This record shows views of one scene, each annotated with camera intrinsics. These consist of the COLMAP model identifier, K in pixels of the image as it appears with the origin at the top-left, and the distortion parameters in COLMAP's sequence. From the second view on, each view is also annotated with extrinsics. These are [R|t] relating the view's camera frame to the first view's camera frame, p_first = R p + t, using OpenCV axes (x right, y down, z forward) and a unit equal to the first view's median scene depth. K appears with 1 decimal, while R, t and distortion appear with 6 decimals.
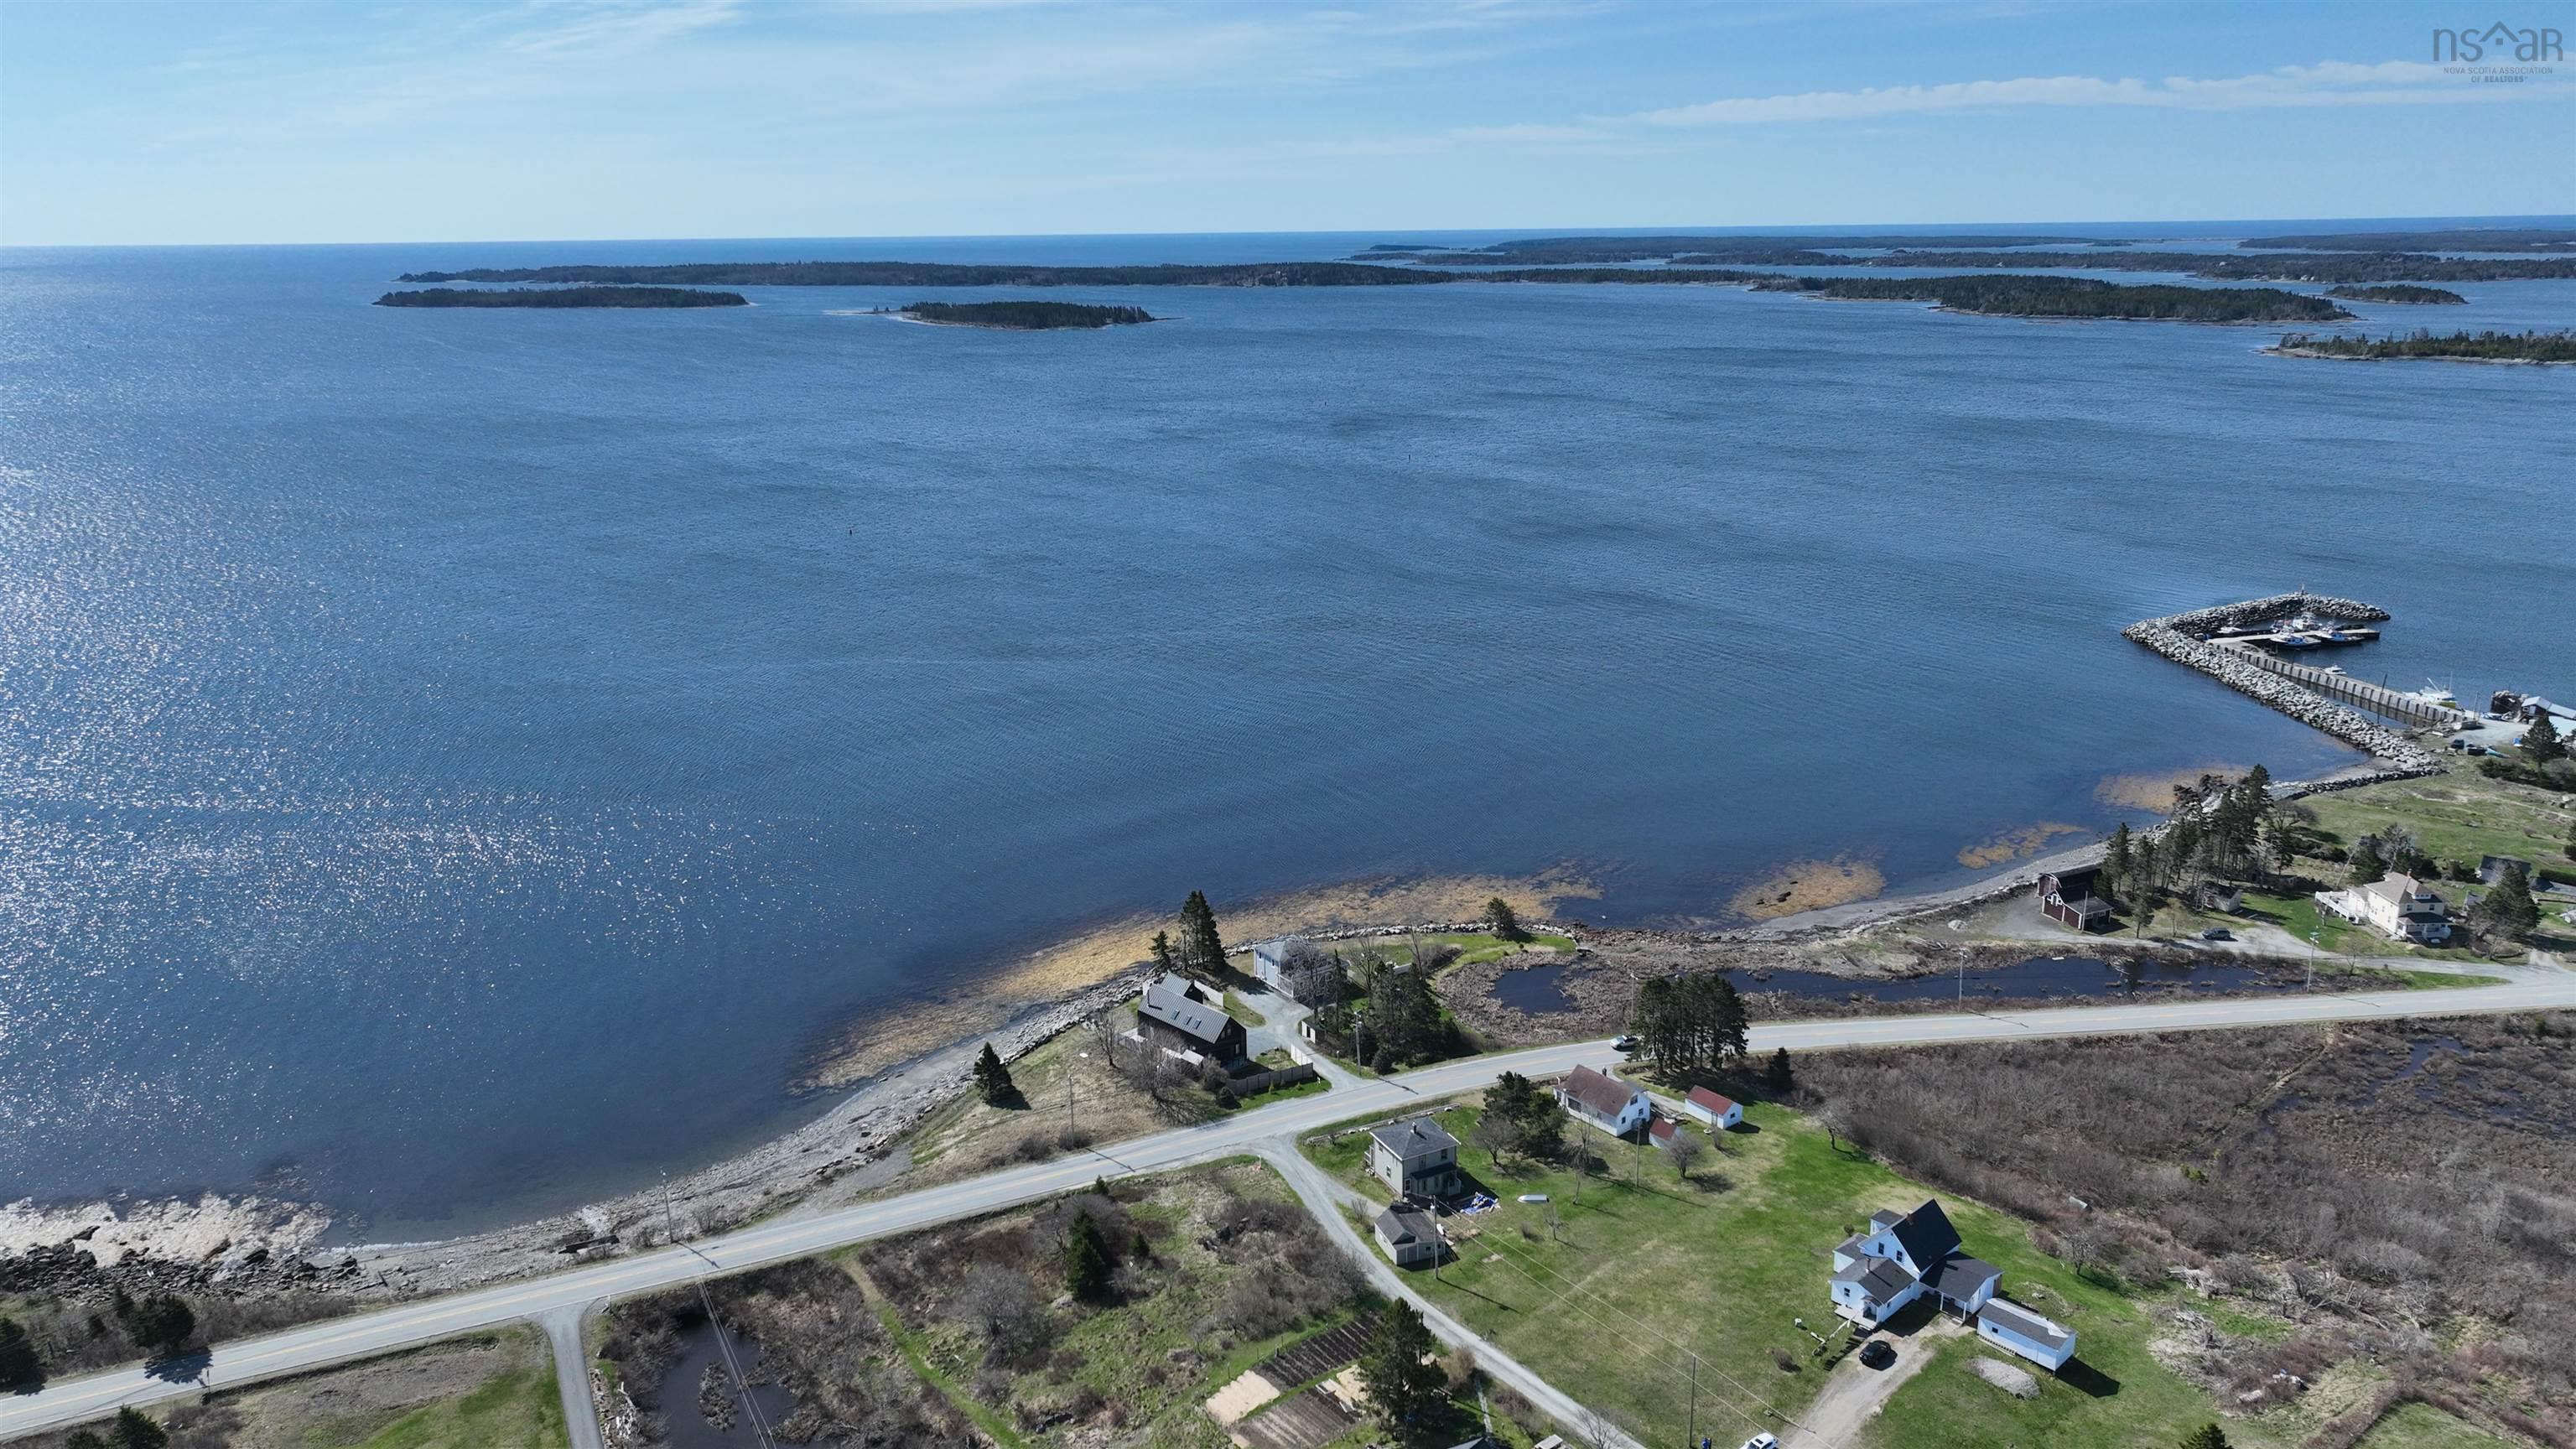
lens RADIAL K [[1804.5, 0, 1288.0], [0, 1804.5, 724.5], [0, 0, 1]] dist [0.006791, -0.001692]
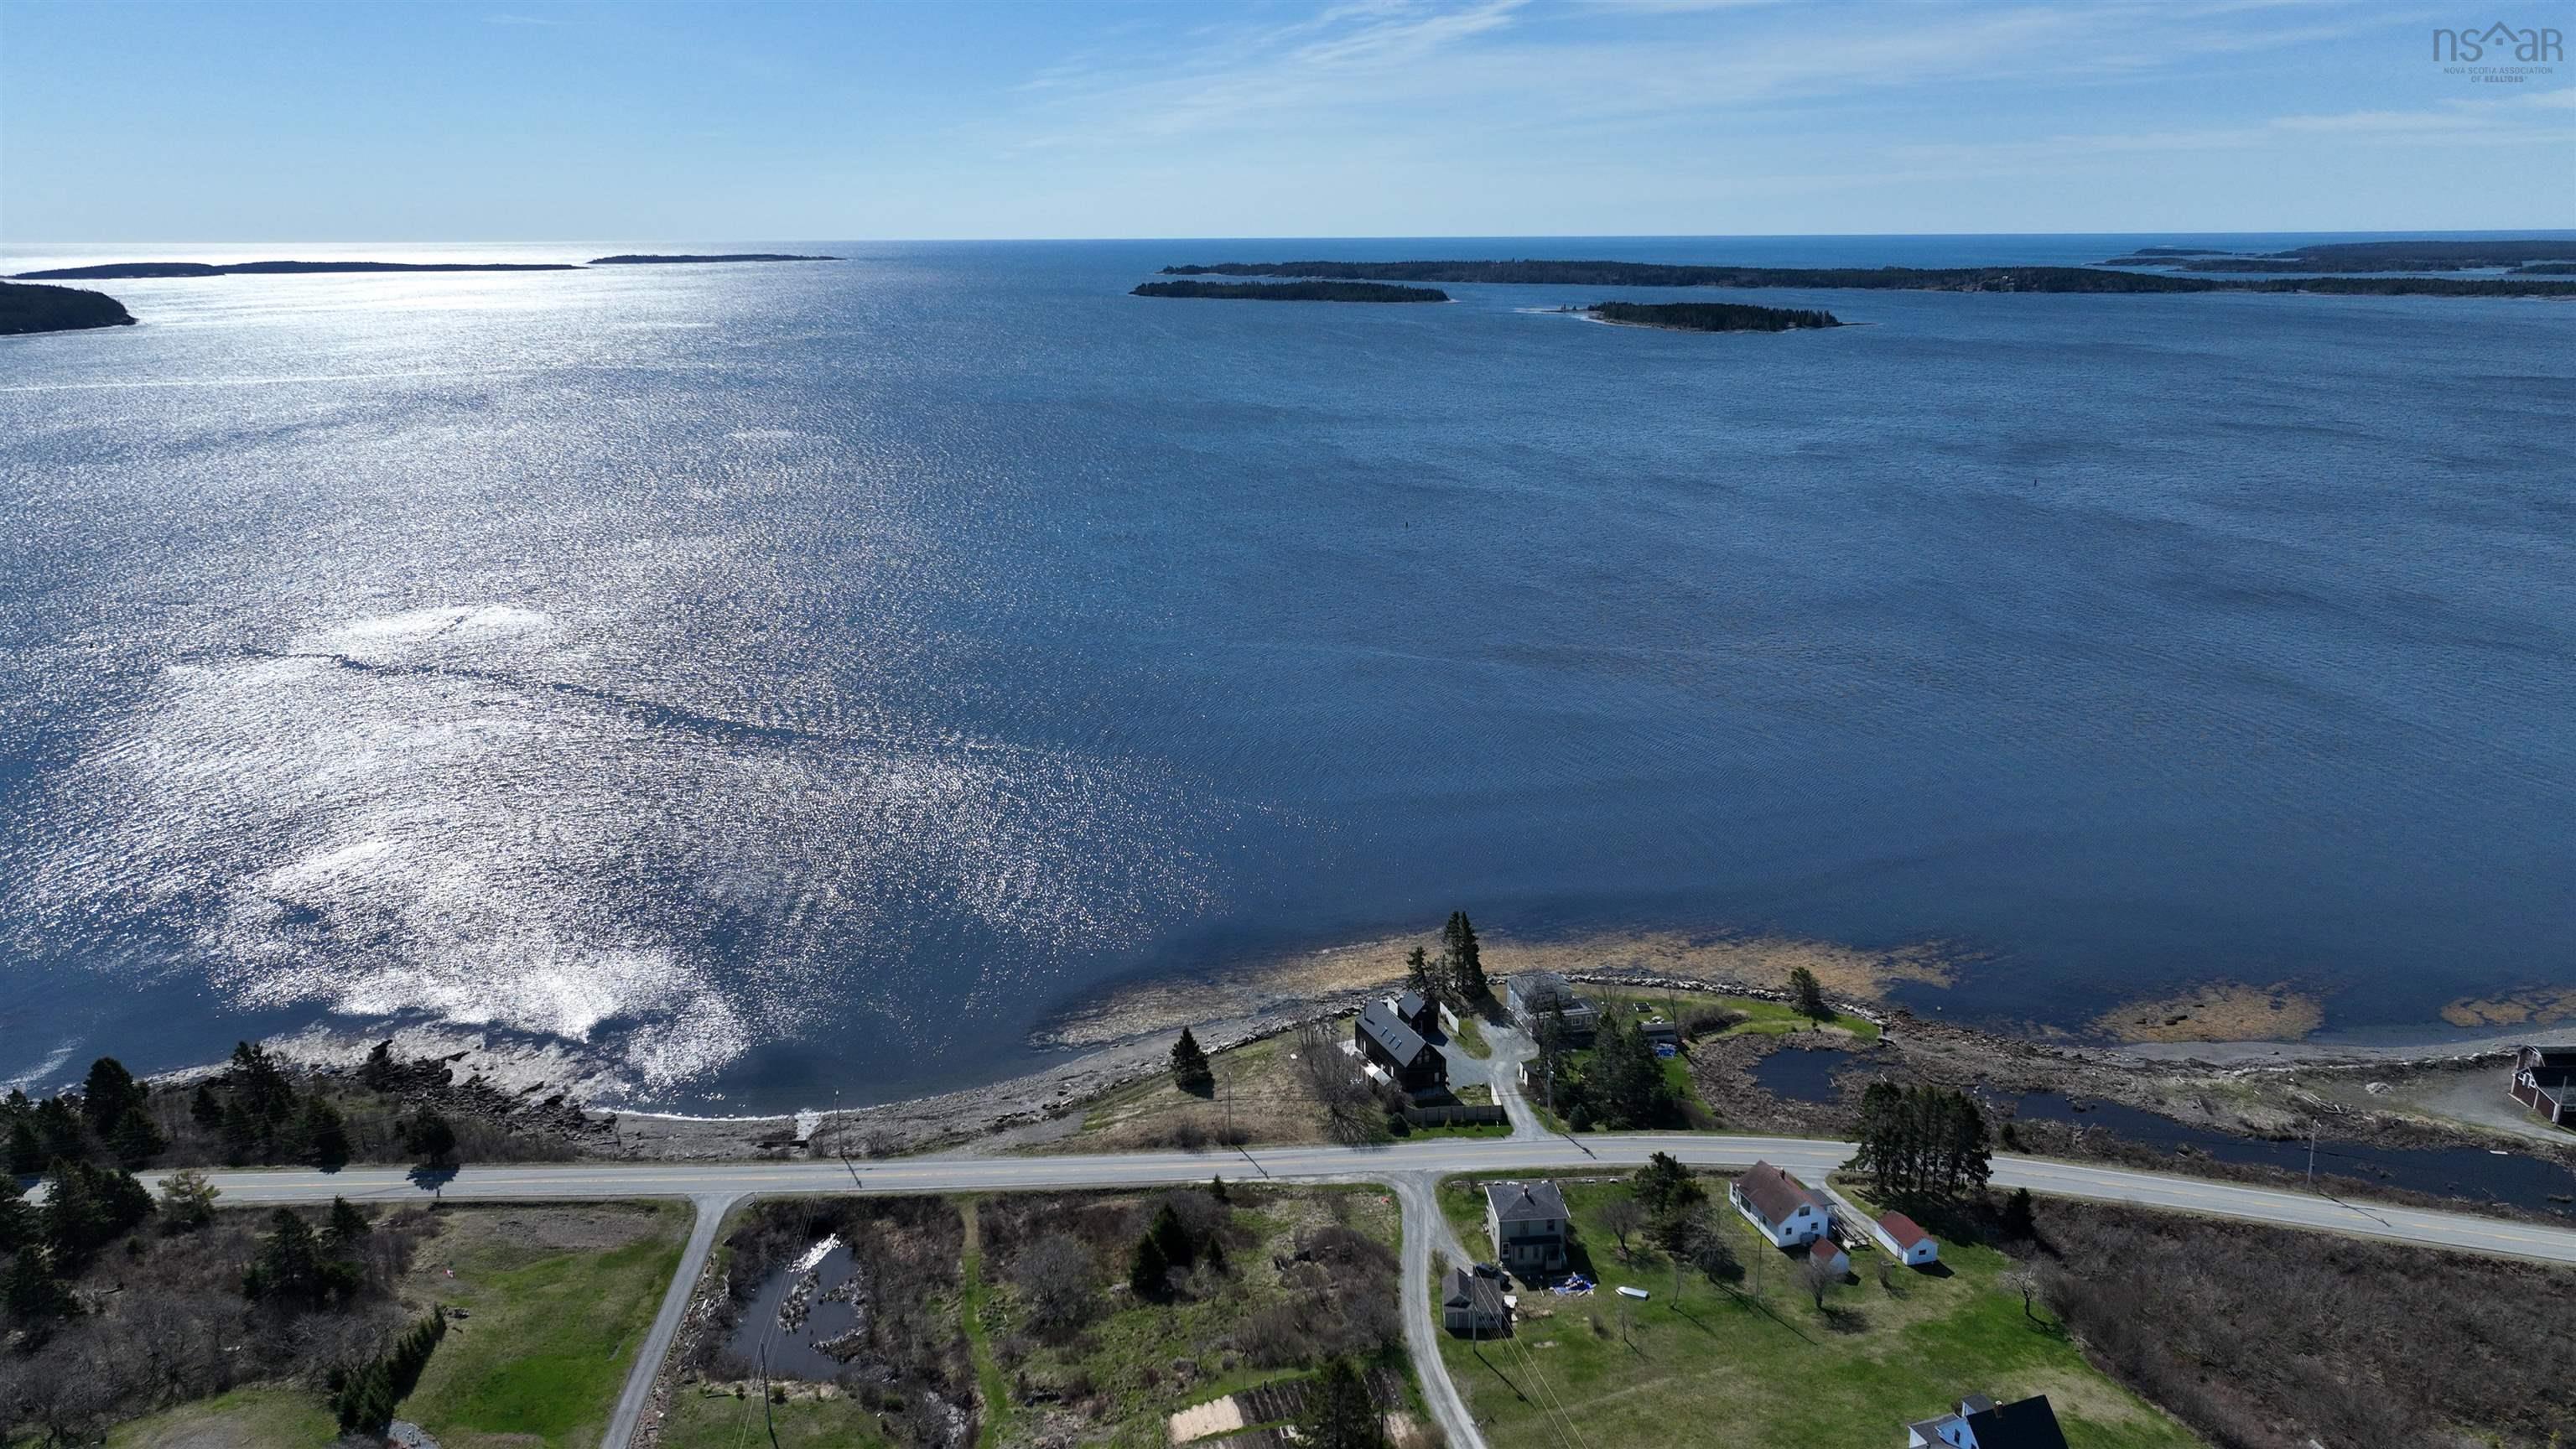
lens RADIAL K [[1803.5, 0, 1288.0], [0, 1803.5, 724.5], [0, 0, 1]] dist [0.001804, 0.011877]
pose [[0.924931, 0.106906, -0.364793, 0.247911], [-0.106742, 0.994072, 0.020678, -0.021830], [0.364841, 0.019813, 0.930859, 0.069334]]
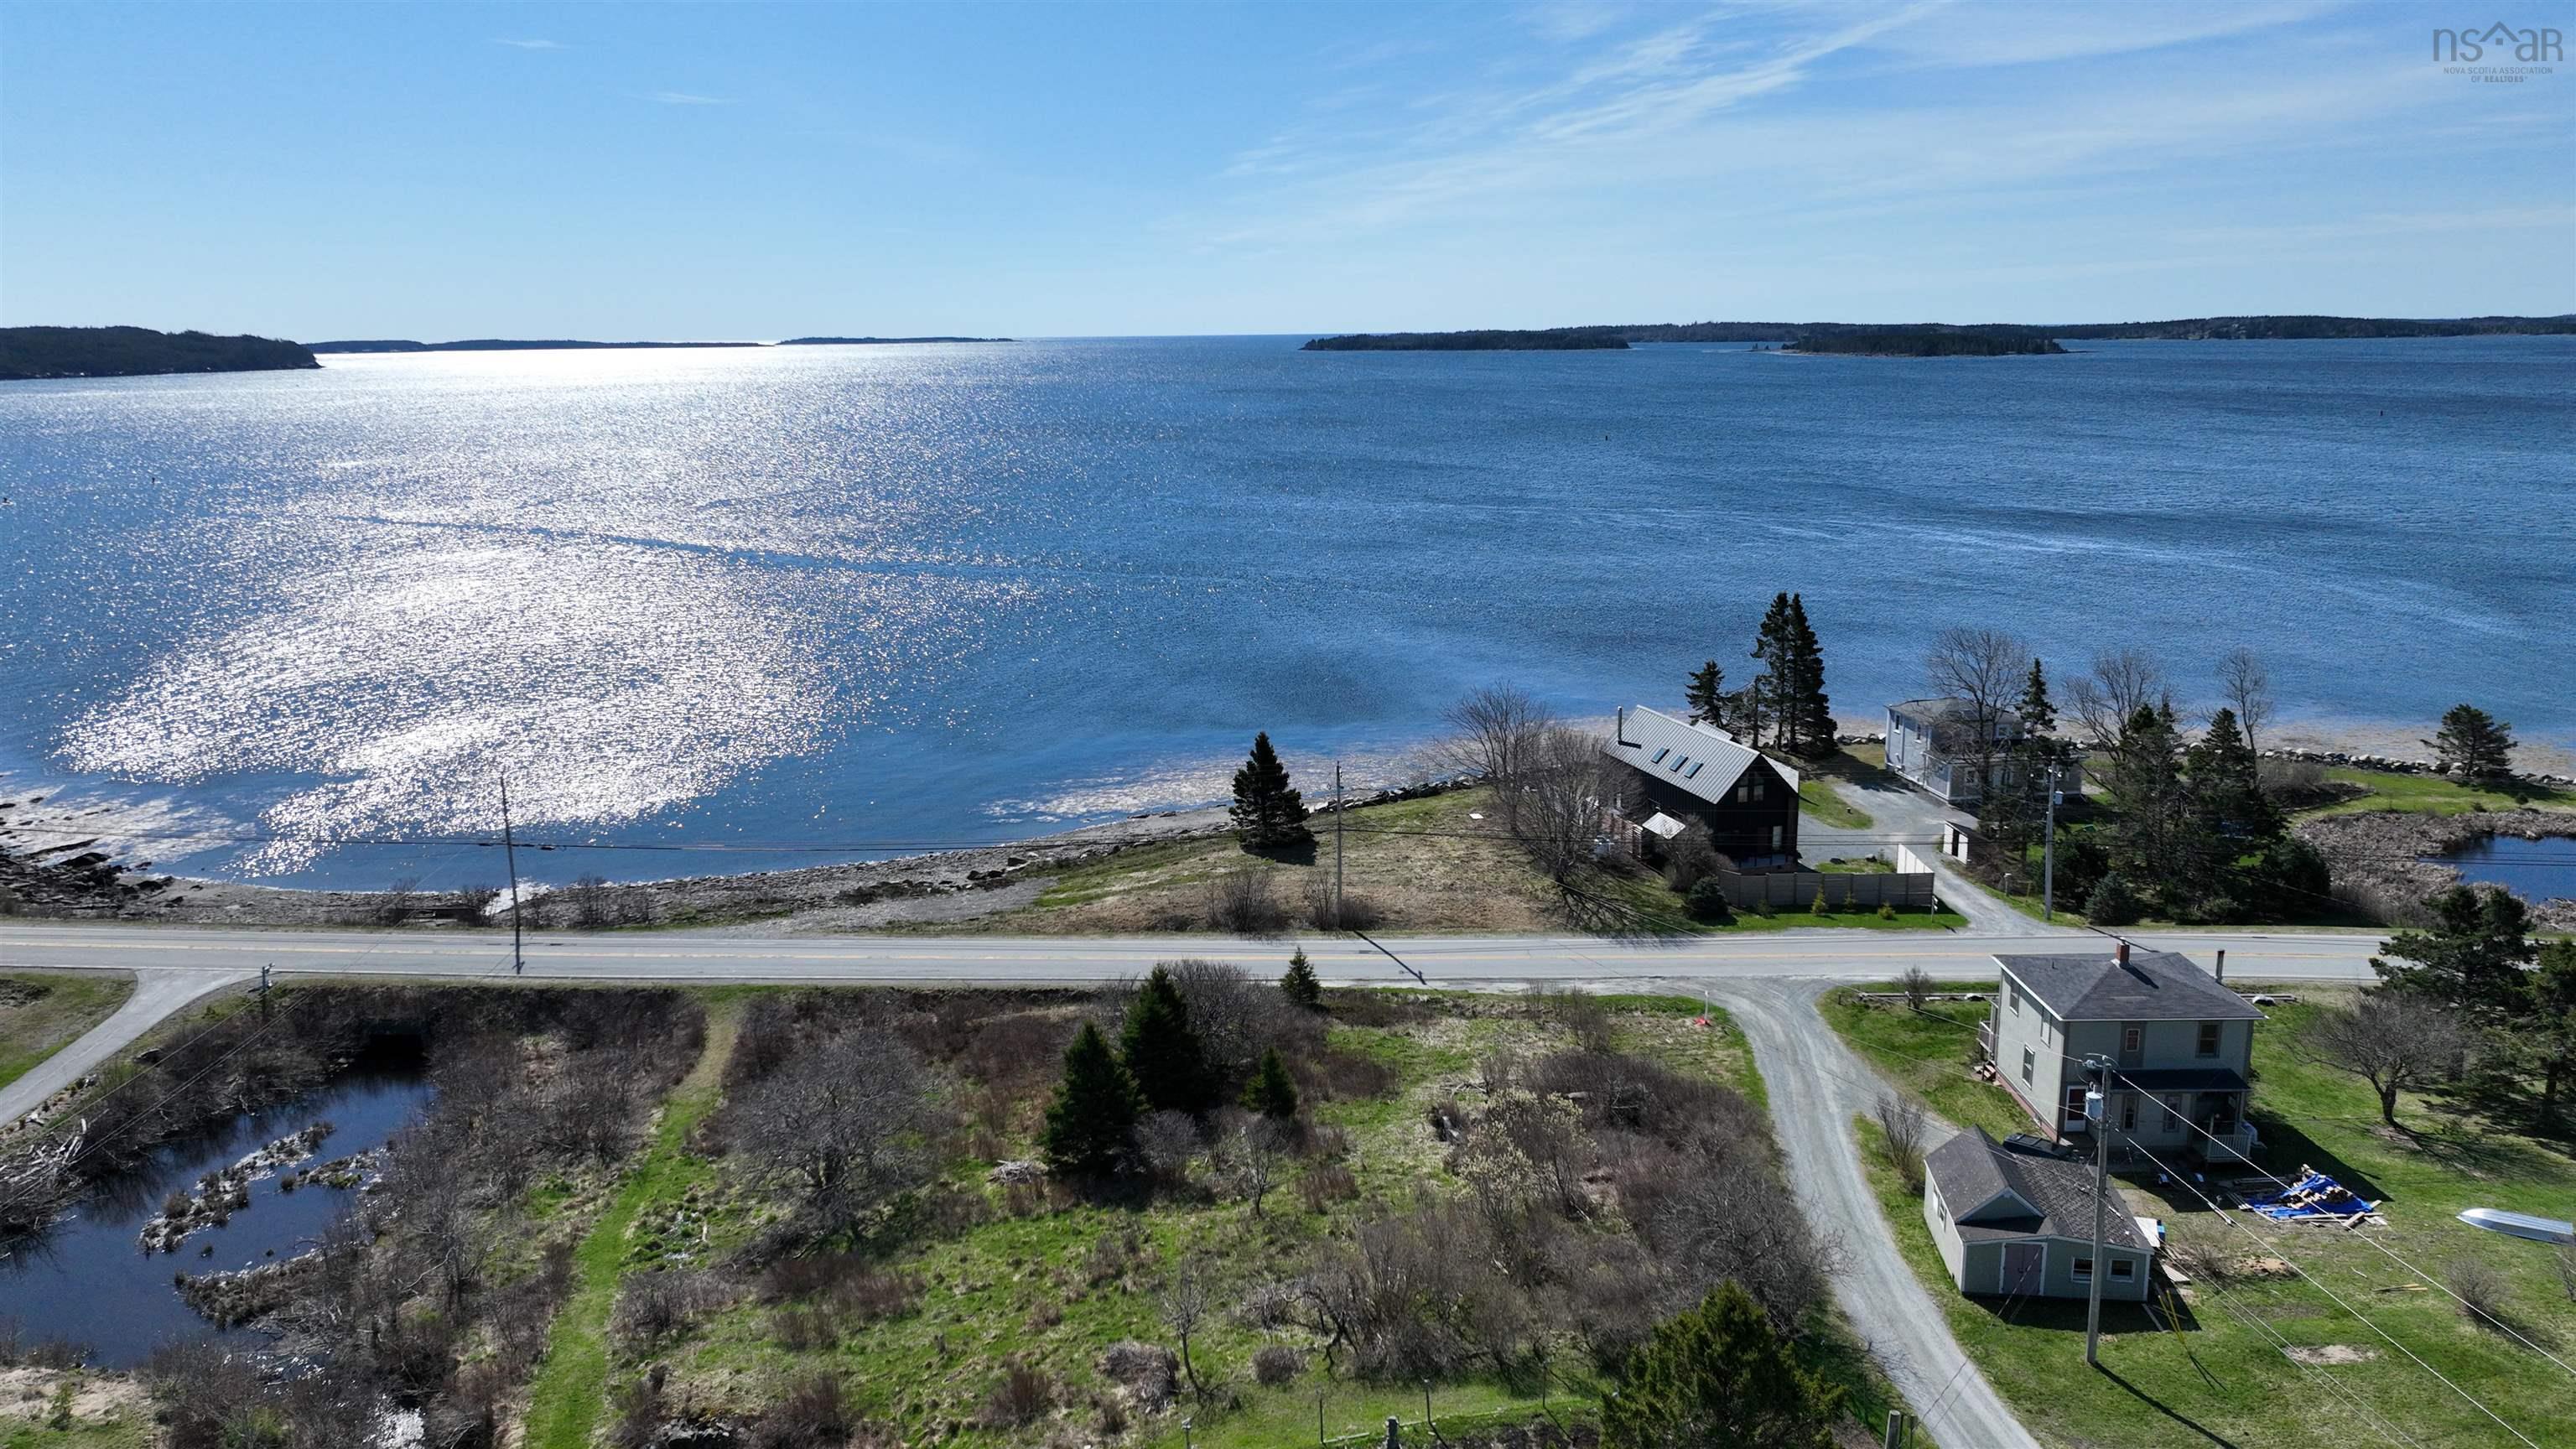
lens RADIAL K [[1807.5, 0, 1288.0], [0, 1807.5, 724.5], [0, 0, 1]] dist [-0.003303, 0.022303]
pose [[0.885529, 0.100341, -0.453619, 0.073857], [-0.122719, 0.992238, -0.020079, 0.188538], [0.448083, 0.073448, 0.890970, 0.563511]]
